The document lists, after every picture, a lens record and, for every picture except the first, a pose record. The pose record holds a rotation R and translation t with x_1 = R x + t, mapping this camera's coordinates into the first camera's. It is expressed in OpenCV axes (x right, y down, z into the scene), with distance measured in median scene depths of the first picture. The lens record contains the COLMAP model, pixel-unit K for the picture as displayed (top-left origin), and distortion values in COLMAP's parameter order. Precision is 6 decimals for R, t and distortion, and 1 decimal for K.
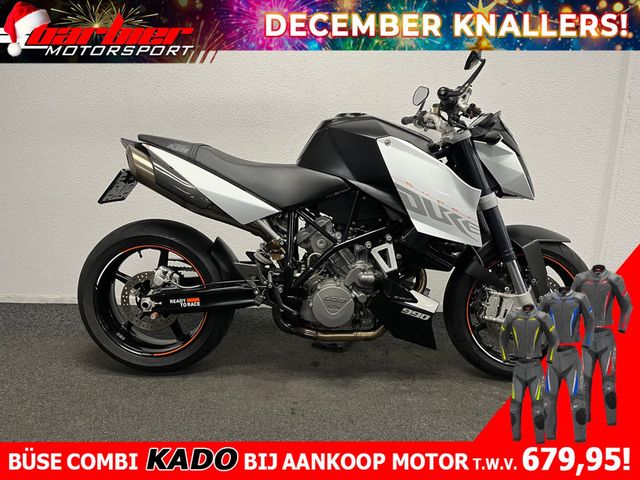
lens RADIAL K [[468.2, 0, 322.9], [0, 468.2, 242.6], [0, 0, 1]] dist [0.088433, -0.120294]
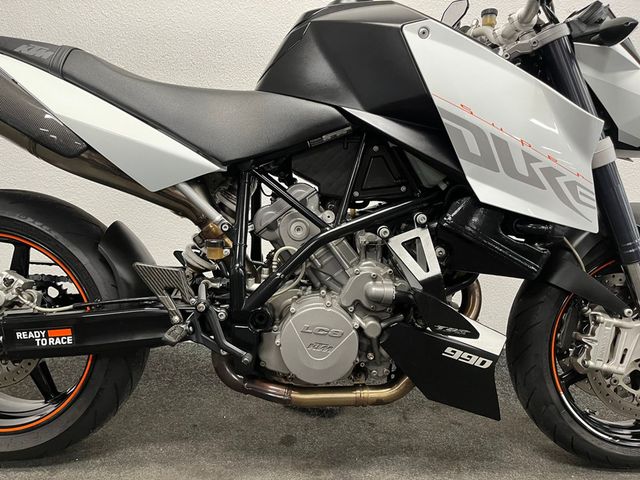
lens RADIAL K [[468.2, 0, 322.9], [0, 468.2, 242.6], [0, 0, 1]] dist [0.088433, -0.120294]
pose [[0.999425, 0.004699, 0.033587, 0.007266], [-0.002840, 0.998472, -0.055196, 0.047492], [-0.033795, 0.055069, 0.997910, 0.443606]]
